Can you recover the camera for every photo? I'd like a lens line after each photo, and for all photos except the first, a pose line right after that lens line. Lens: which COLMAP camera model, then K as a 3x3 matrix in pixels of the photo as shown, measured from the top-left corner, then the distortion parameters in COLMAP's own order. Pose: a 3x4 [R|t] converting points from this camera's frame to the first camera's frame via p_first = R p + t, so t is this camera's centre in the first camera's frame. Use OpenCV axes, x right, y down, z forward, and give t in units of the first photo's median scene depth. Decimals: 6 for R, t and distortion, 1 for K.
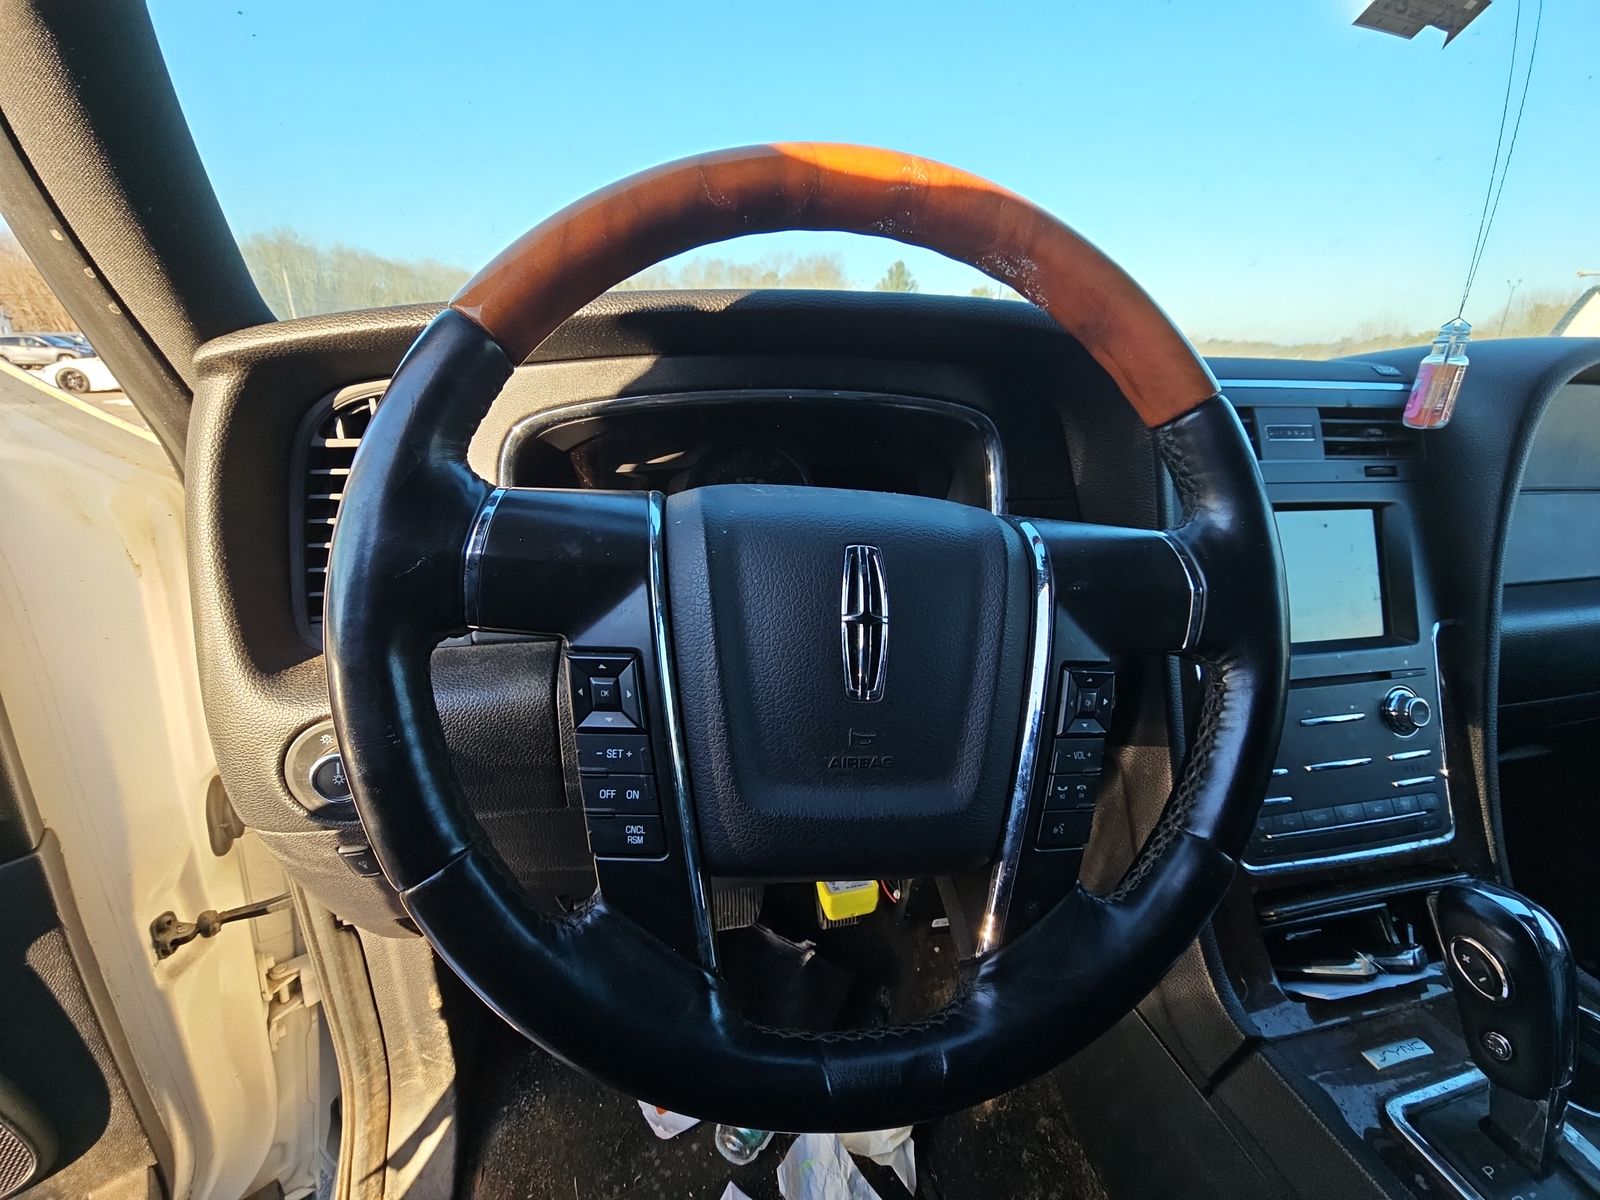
lens RADIAL K [[654.7, 0, 793.6], [0, 654.7, 604.0], [0, 0, 1]] dist [0.011374, -0.011215]
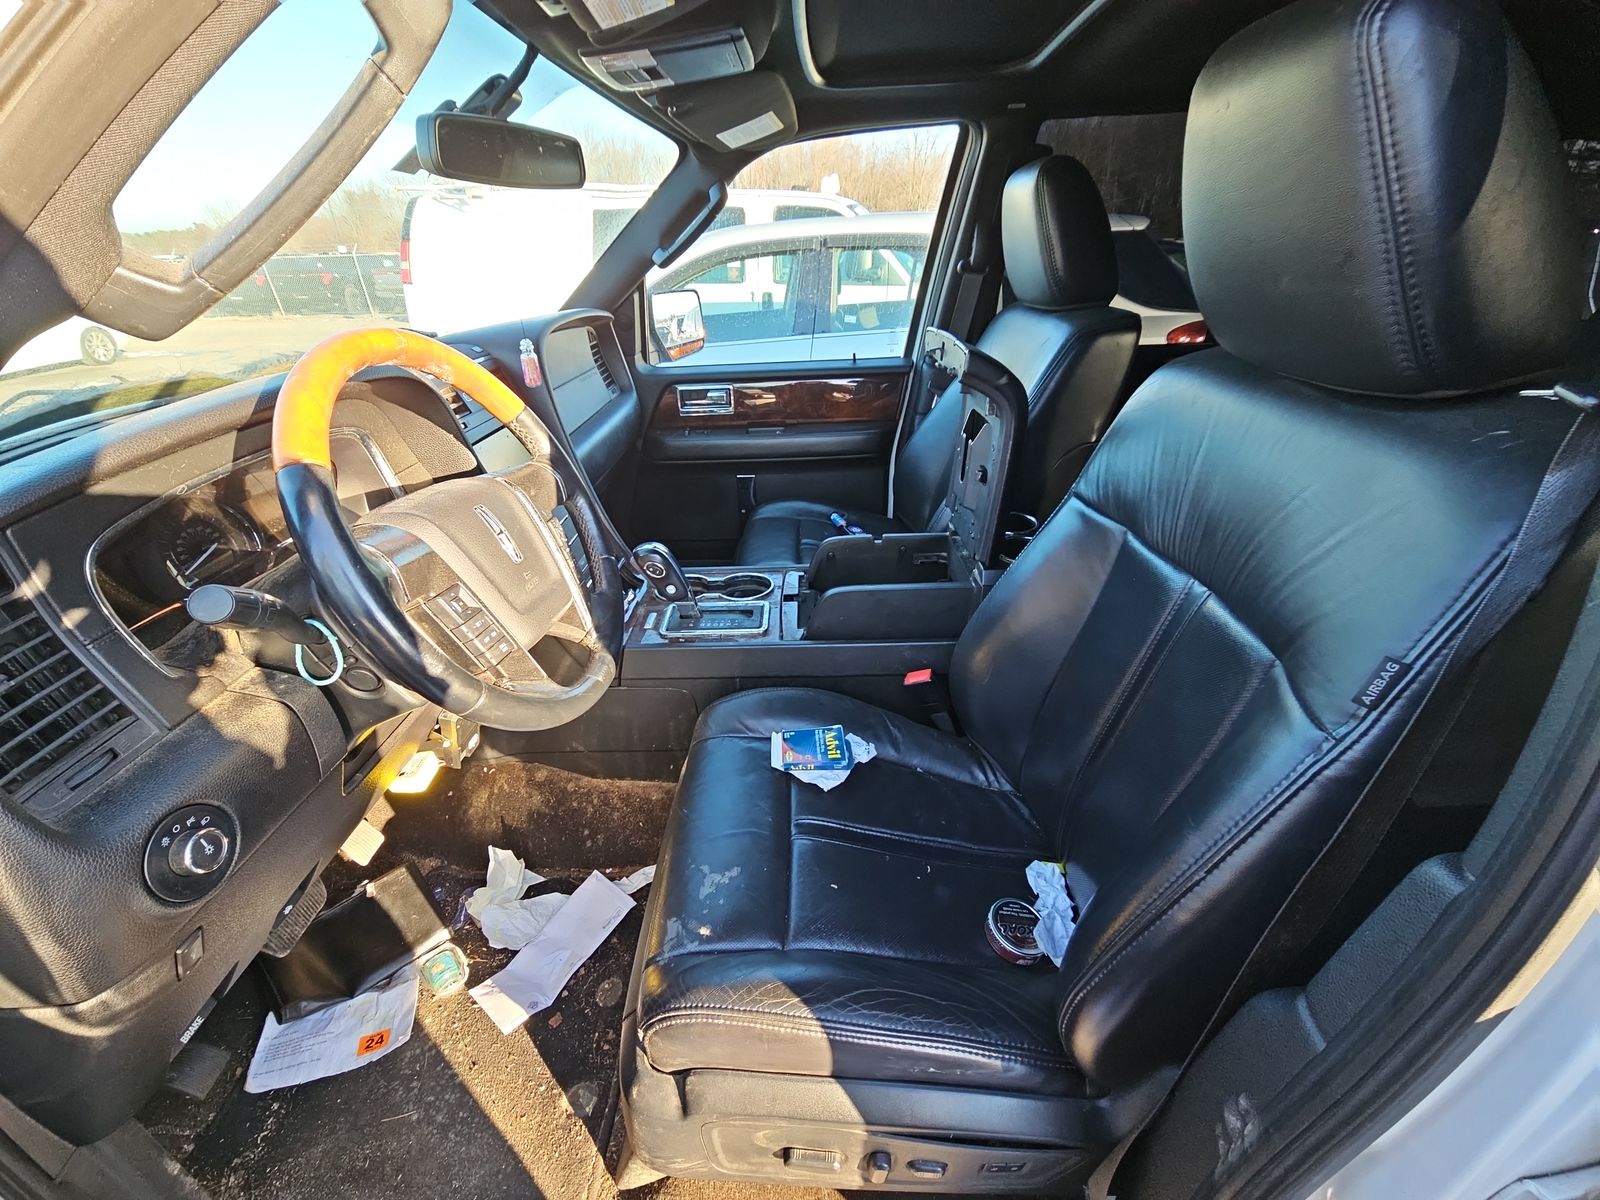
lens RADIAL K [[654.7, 0, 791.9], [0, 654.7, 610.5], [0, 0, 1]] dist [0.011374, -0.011215]
pose [[0.230515, -0.492159, 0.839430, -1.285065], [0.361137, 0.844321, 0.395855, -0.214681], [-0.903572, 0.211898, 0.372366, -0.578957]]
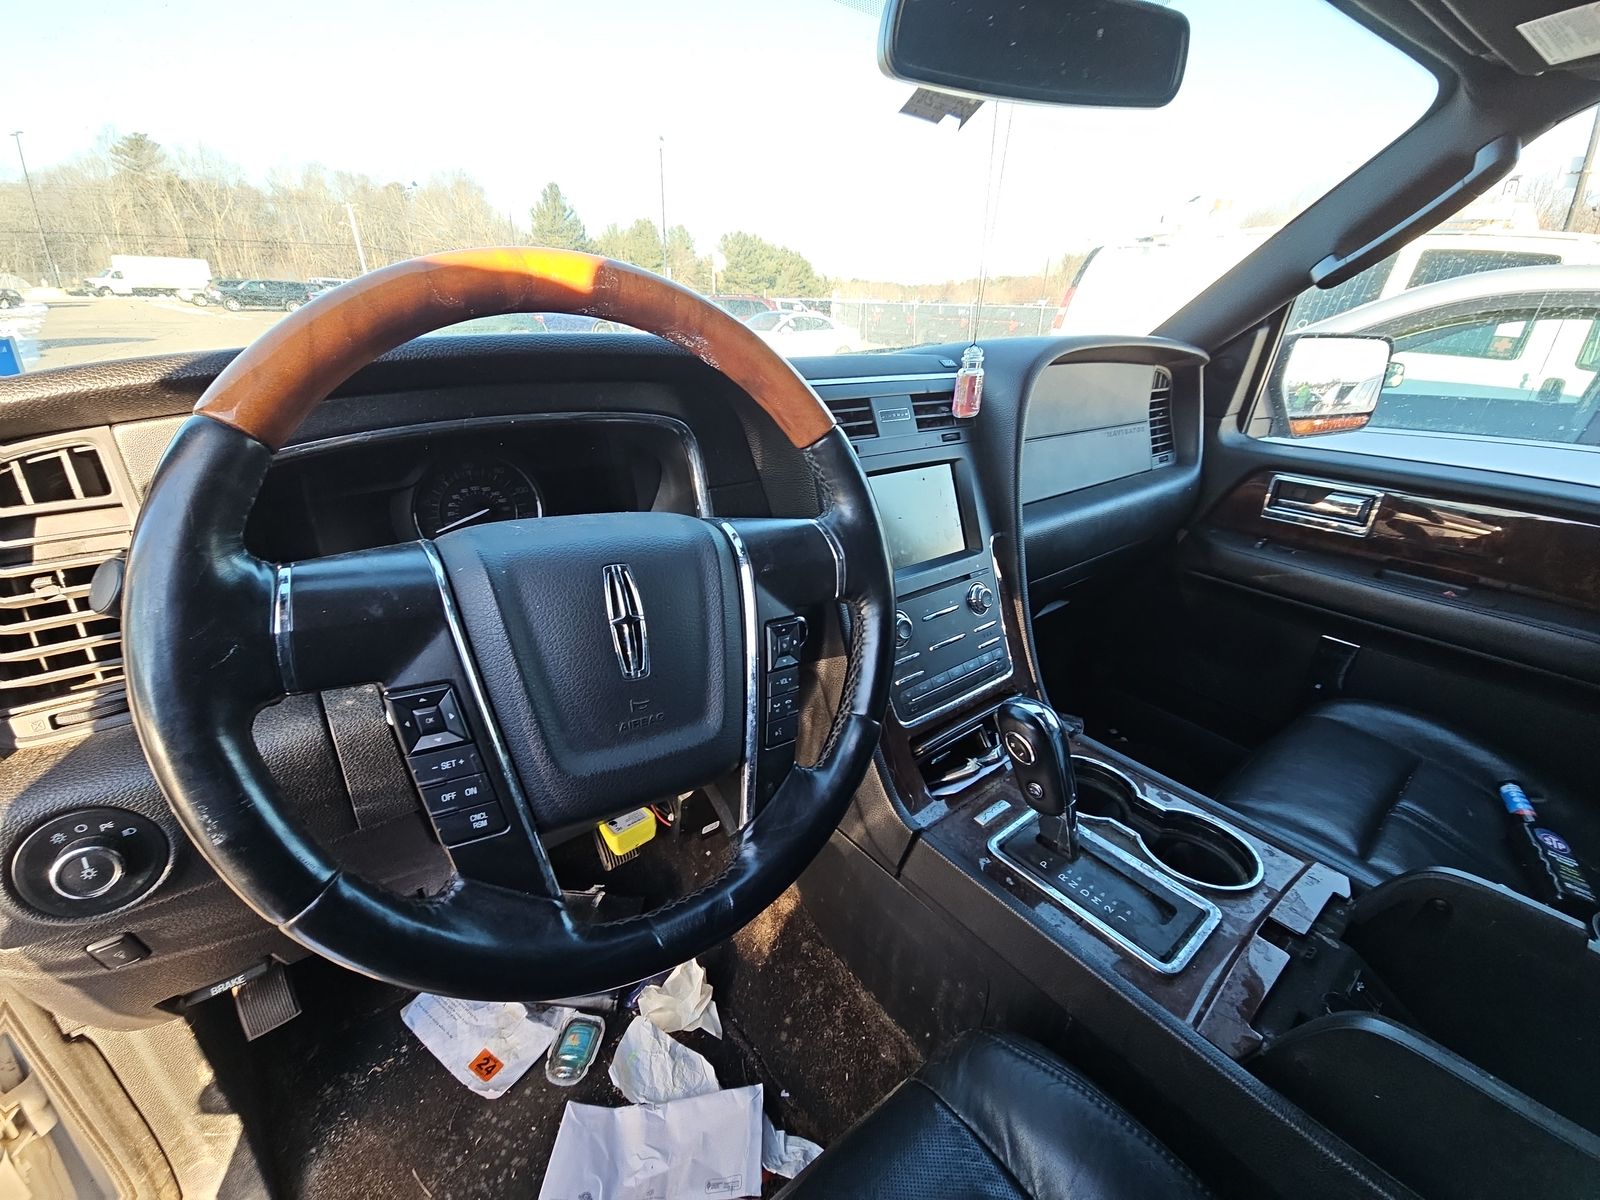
lens RADIAL K [[654.7, 0, 792.9], [0, 654.7, 590.8], [0, 0, 1]] dist [0.011374, -0.011215]
pose [[0.900546, -0.168022, 0.400981, -0.089924], [0.138737, 0.985143, 0.101219, -0.096945], [-0.412031, -0.035521, 0.910477, -0.290201]]
